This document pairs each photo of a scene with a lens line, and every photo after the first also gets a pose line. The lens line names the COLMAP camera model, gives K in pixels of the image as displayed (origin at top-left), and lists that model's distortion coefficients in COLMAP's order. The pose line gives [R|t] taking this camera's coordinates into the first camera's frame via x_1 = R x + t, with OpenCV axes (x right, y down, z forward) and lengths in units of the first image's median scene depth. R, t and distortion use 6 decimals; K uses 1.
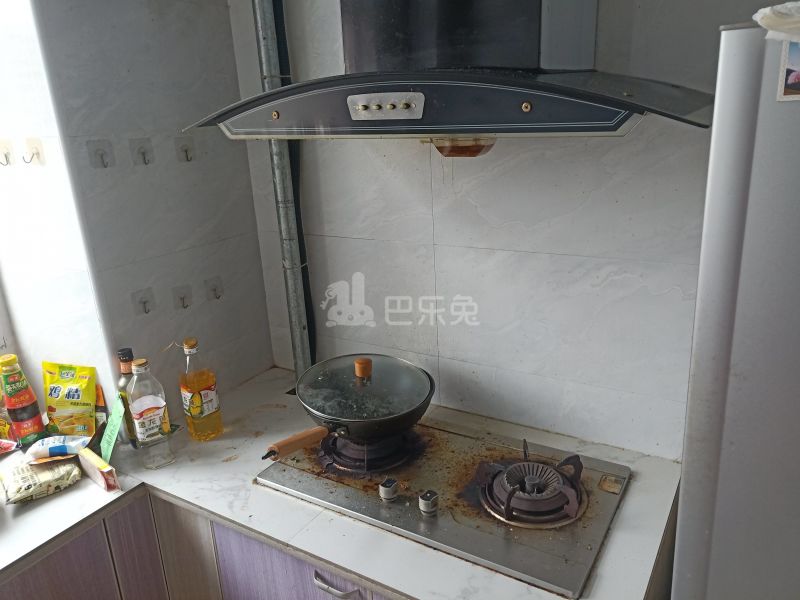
lens RADIAL K [[599.4, 0, 399.5], [0, 599.4, 291.8], [0, 0, 1]] dist [0.040590, 0.003337]
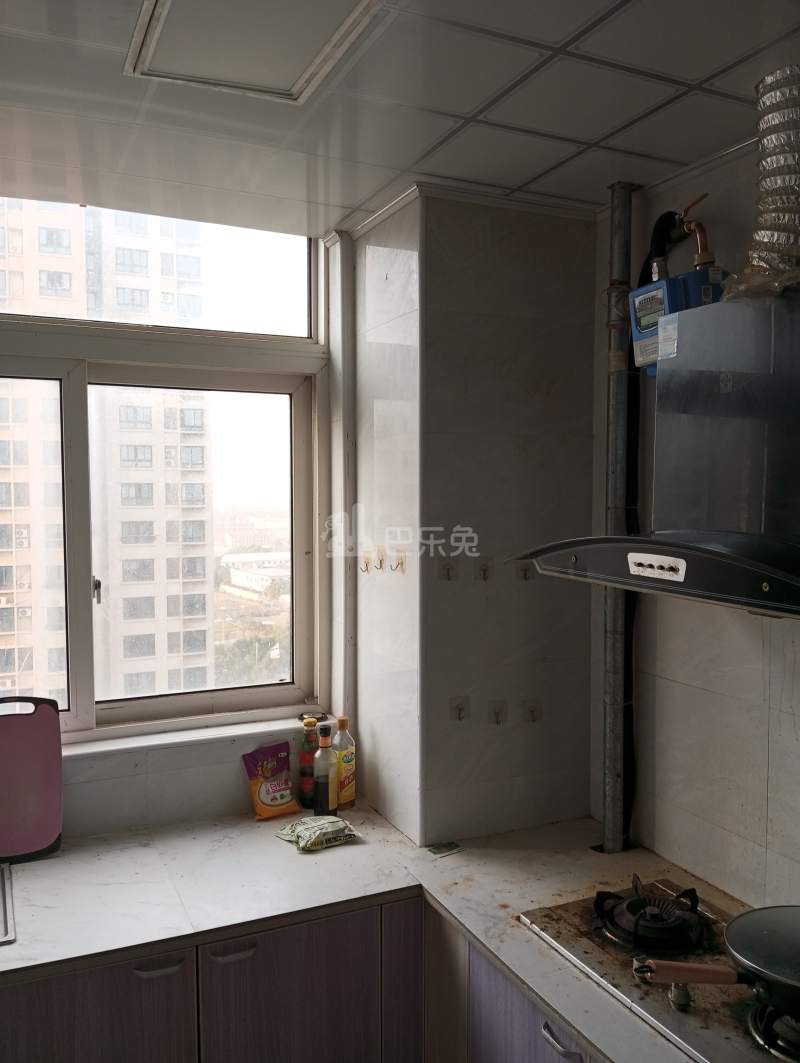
lens RADIAL K [[853.8, 0, 399.6], [0, 853.8, 534.1], [0, 0, 1]] dist [-0.000419, -0.047779]
pose [[0.833126, 0.086553, -0.546269, 0.277590], [-0.210863, 0.962788, -0.169043, -0.001864], [0.511310, 0.256022, 0.820375, -0.342213]]
